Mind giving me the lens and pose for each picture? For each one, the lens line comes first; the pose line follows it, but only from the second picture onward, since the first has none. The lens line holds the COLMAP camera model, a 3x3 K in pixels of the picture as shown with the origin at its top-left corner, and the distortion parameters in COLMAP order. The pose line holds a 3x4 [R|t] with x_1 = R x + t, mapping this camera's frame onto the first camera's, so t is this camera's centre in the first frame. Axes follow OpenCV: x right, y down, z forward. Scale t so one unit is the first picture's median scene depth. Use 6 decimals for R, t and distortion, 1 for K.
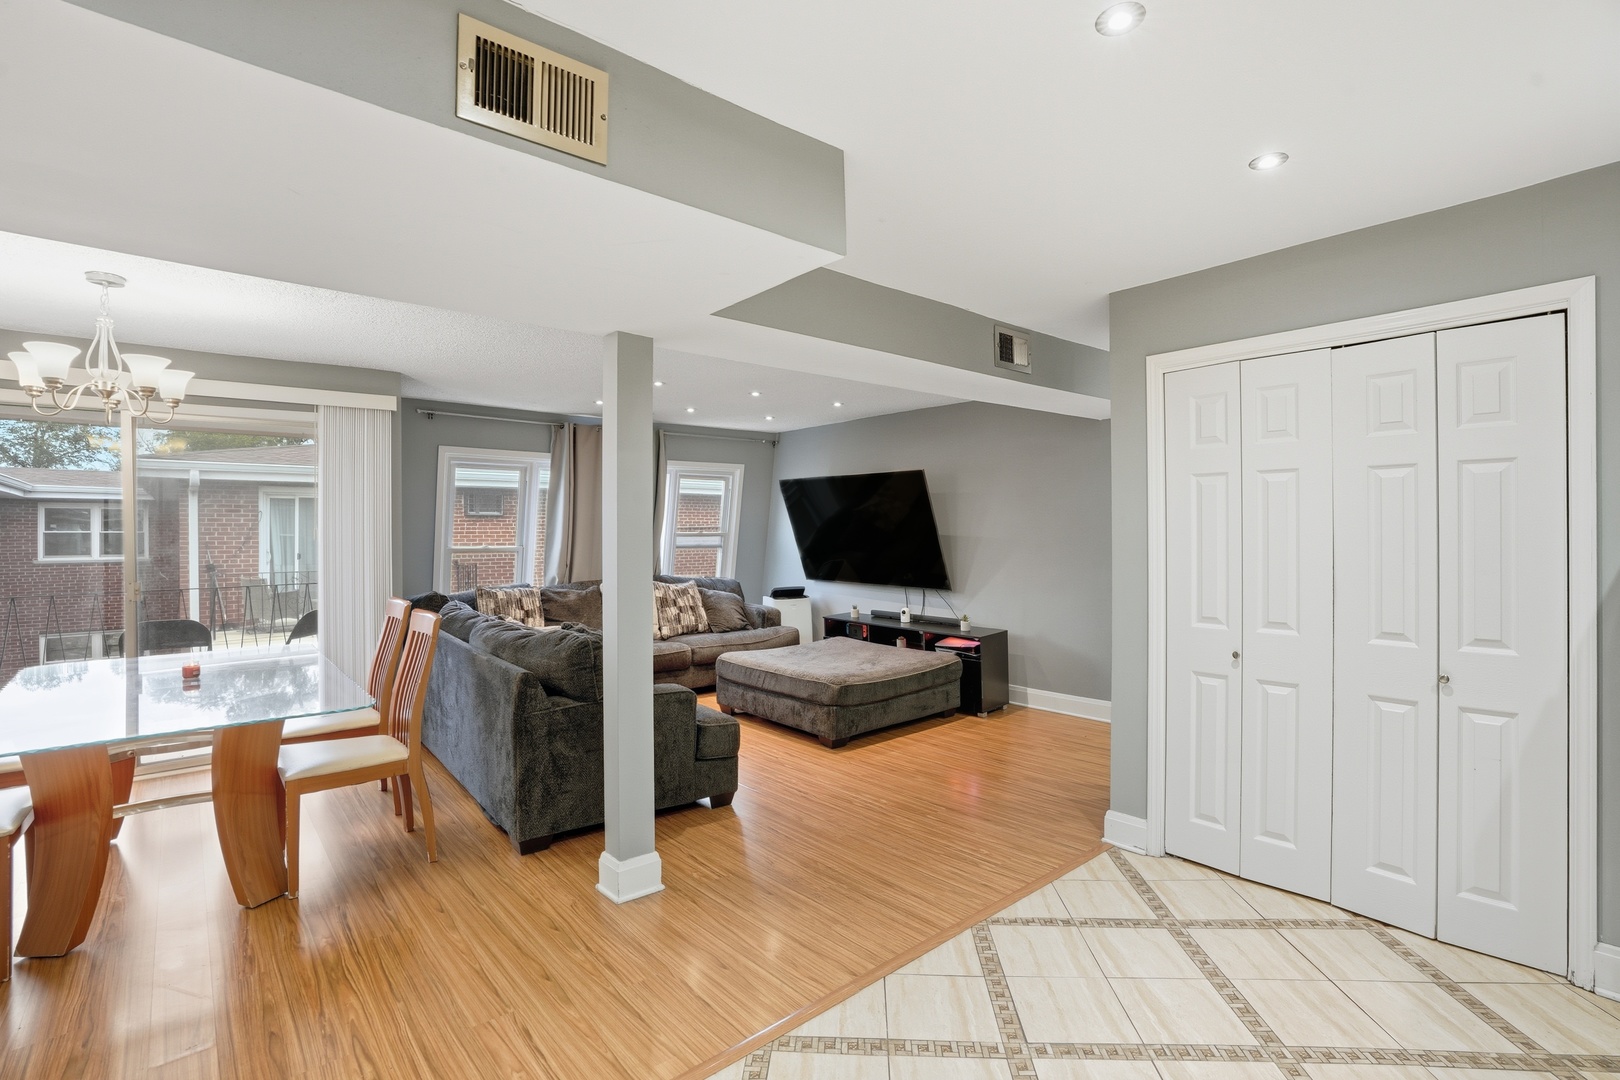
lens RADIAL K [[787.0, 0, 810.0], [0, 787.0, 540.0], [0, 0, 1]] dist [-0.055964, 0.031153]
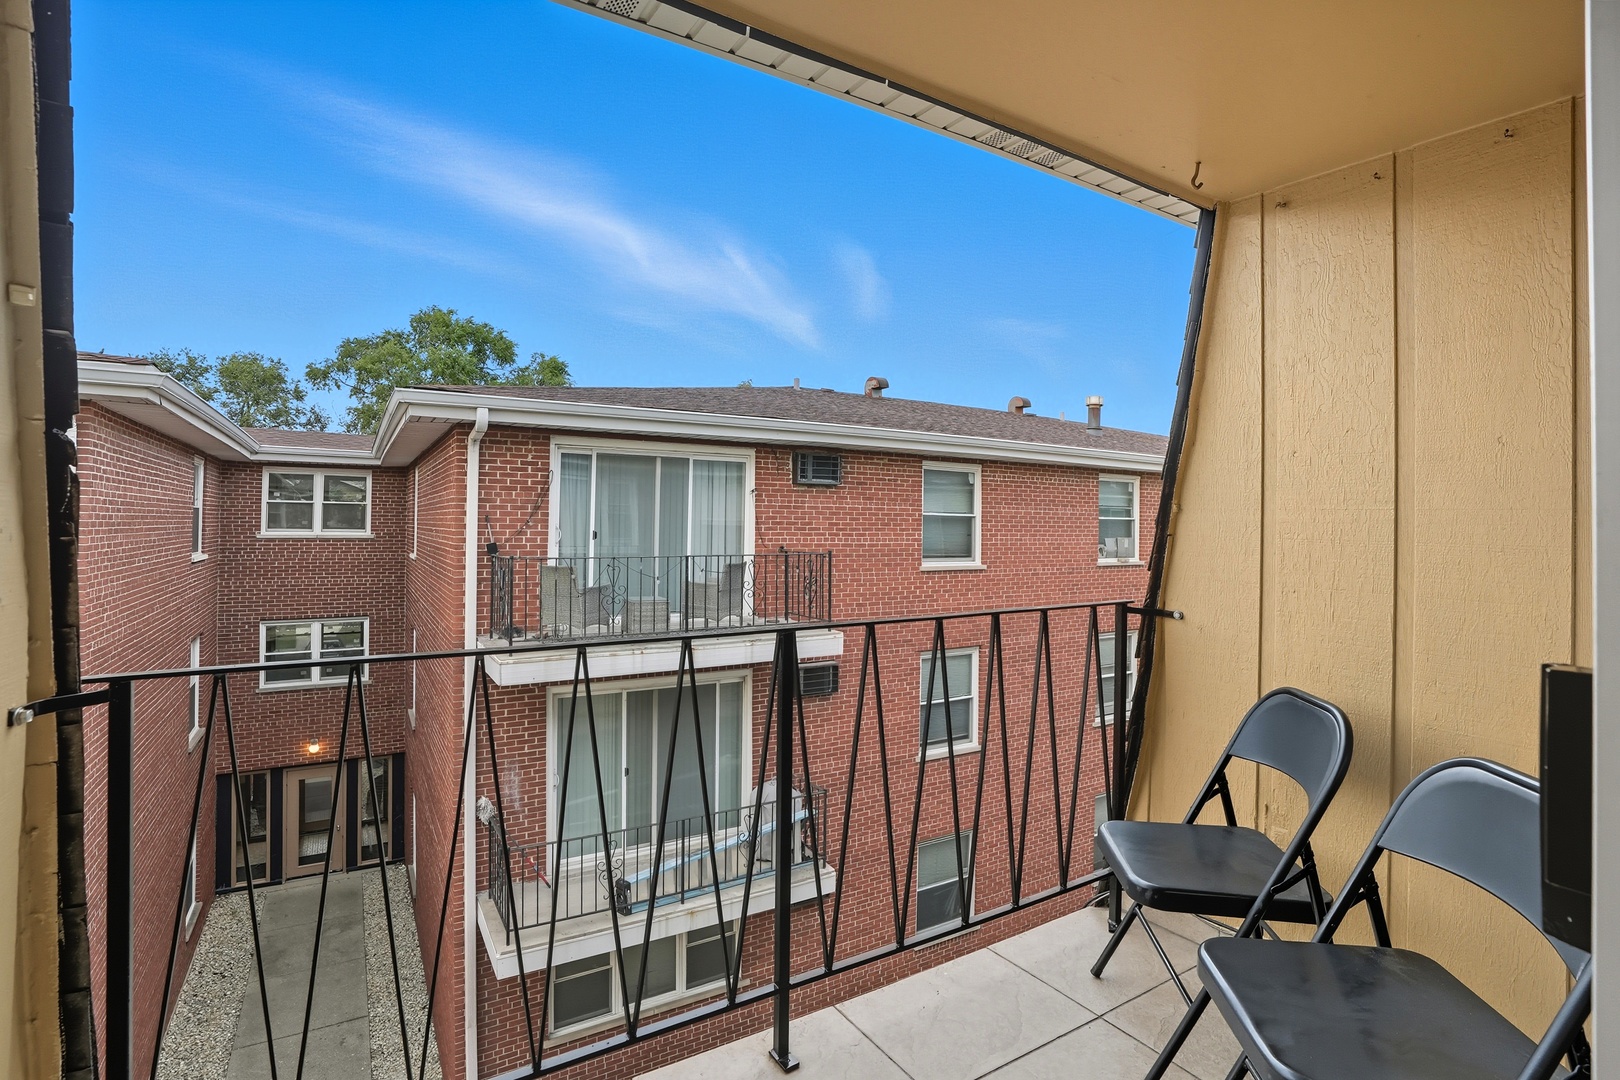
lens RADIAL K [[782.5, 0, 809.5], [0, 782.5, 520.2], [0, 0, 1]] dist [-0.040501, 0.000226]
pose [[0.990439, 0.017885, -0.136785, -0.544607], [-0.019806, 0.999723, -0.012693, 0.018736], [0.136520, 0.015280, 0.990519, 0.457576]]
